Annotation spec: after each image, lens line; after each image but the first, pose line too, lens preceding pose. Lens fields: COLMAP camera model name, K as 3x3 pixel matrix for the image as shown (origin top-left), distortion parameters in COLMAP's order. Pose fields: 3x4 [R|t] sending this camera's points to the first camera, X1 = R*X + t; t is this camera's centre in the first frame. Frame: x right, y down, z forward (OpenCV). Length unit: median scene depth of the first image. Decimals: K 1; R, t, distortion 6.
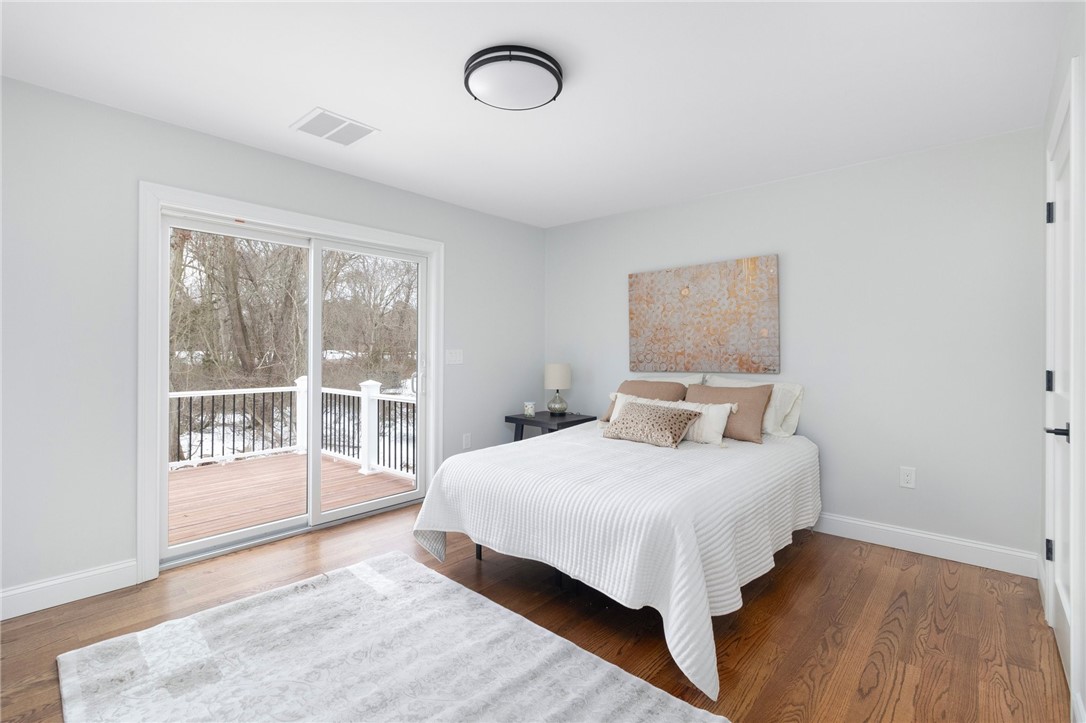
lens RADIAL K [[507.2, 0, 544.9], [0, 507.2, 352.8], [0, 0, 1]] dist [0.004341, 0.000664]
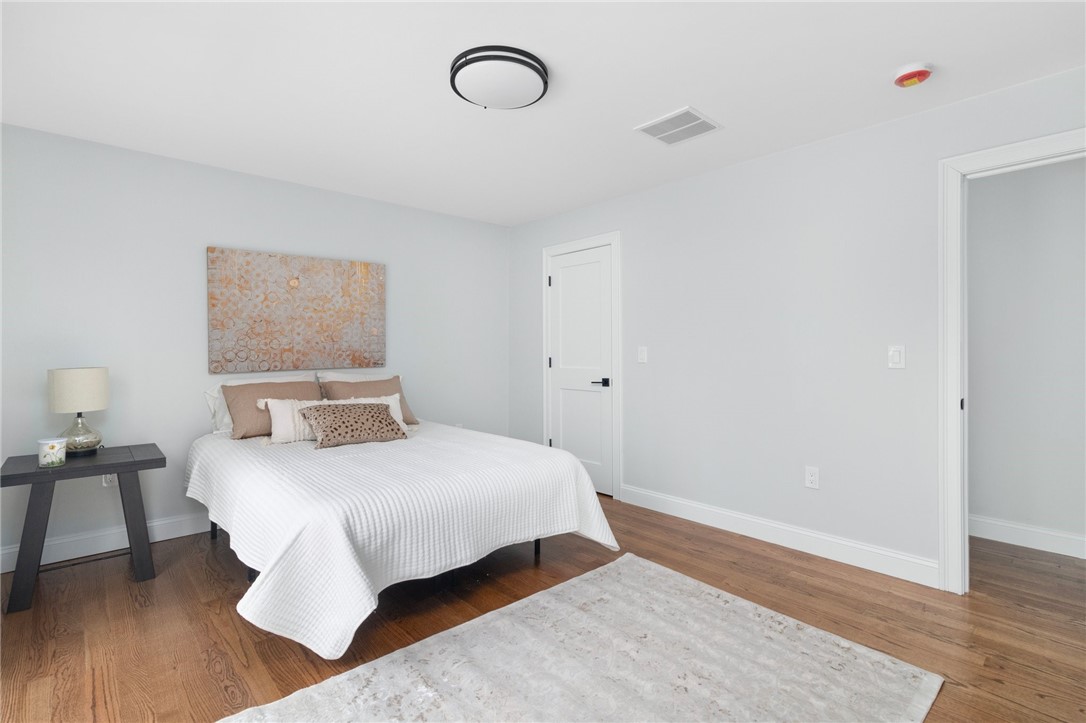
lens RADIAL K [[507.2, 0, 544.9], [0, 507.2, 352.8], [0, 0, 1]] dist [0.004341, 0.000664]
pose [[0.094037, -0.009810, 0.995520, -0.603109], [0.002902, 0.999950, 0.009580, -0.001165], [-0.995564, 0.001988, 0.094061, 0.468011]]
